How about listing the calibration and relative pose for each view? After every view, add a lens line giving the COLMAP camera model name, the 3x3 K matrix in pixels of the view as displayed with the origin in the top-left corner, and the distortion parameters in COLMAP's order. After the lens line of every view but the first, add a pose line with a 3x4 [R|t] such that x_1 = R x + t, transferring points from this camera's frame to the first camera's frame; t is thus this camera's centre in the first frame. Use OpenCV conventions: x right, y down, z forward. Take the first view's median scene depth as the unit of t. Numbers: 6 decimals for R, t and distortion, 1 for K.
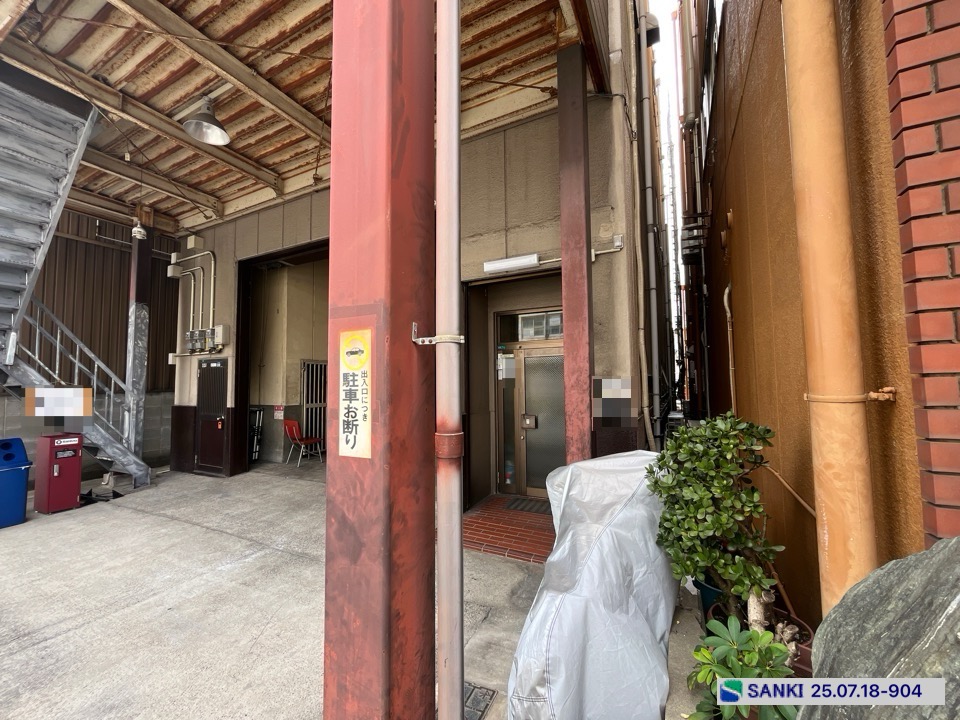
lens RADIAL K [[390.1, 0, 477.0], [0, 390.1, 360.6], [0, 0, 1]] dist [-0.002987, 0.000335]
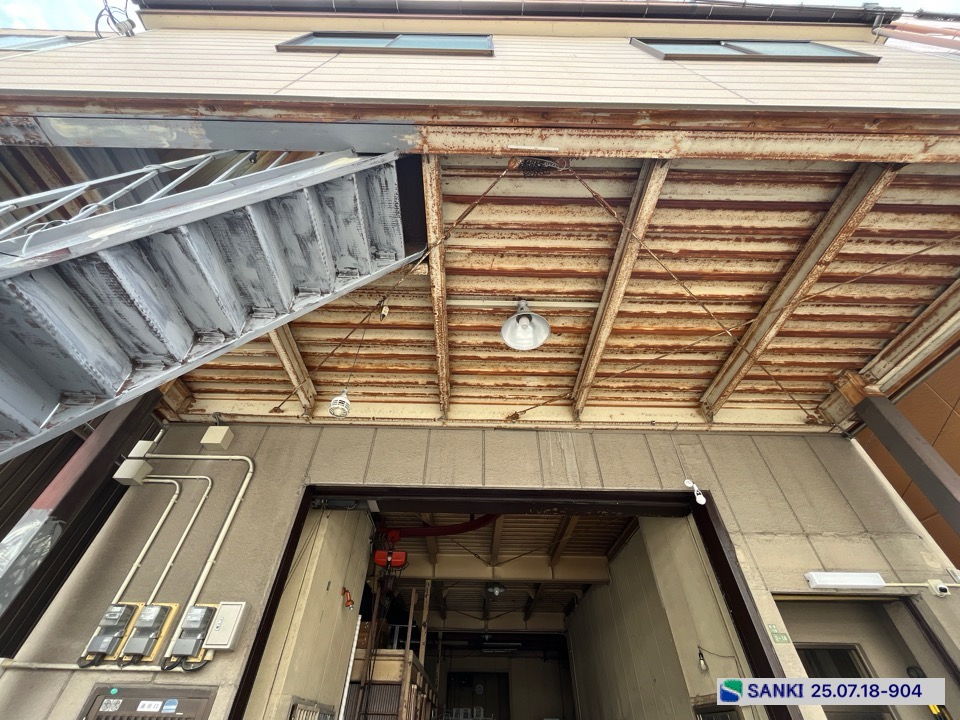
lens RADIAL K [[390.1, 0, 477.0], [0, 390.1, 360.6], [0, 0, 1]] dist [-0.002987, 0.000335]
pose [[0.879166, 0.347238, 0.326332, -0.892835], [-0.048875, 0.746929, -0.663105, -0.009565], [-0.474002, 0.567030, 0.673646, 0.479054]]
